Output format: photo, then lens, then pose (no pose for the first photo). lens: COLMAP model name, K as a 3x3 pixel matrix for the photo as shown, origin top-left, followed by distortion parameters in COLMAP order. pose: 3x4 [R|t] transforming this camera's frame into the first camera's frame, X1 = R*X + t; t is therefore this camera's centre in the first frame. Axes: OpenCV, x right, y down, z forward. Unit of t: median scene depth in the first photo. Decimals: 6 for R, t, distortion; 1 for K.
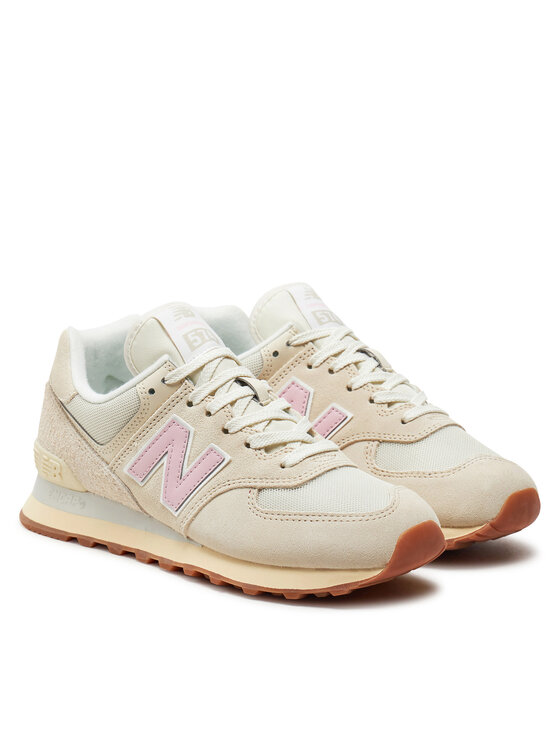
lens RADIAL K [[2177.6, 0, 280.0], [0, 2177.6, 373.0], [0, 0, 1]] dist [0.011050, 0.843527]
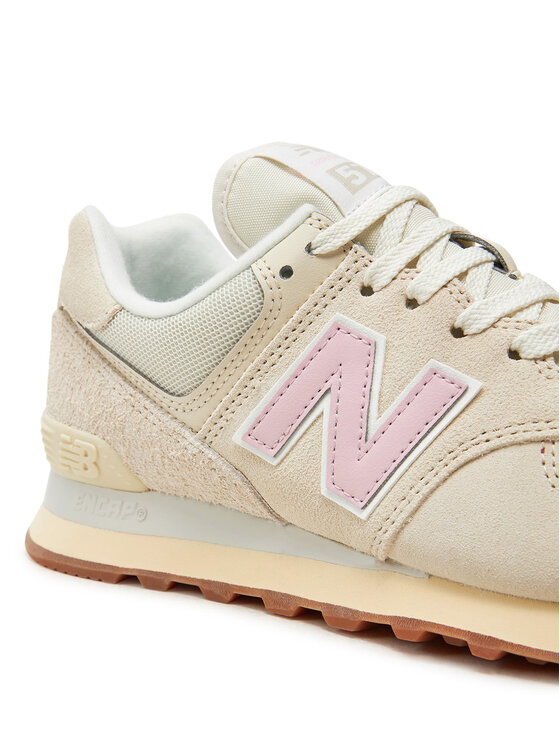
lens RADIAL K [[1027.4, 0, 280.0], [0, 1027.4, 373.0], [0, 0, 1]] dist [-0.050811, -0.004663]
pose [[0.985616, -0.070877, 0.153420, -0.097717], [0.081577, 0.994571, -0.064607, 0.046348], [-0.148008, 0.076193, 0.986047, 0.769132]]
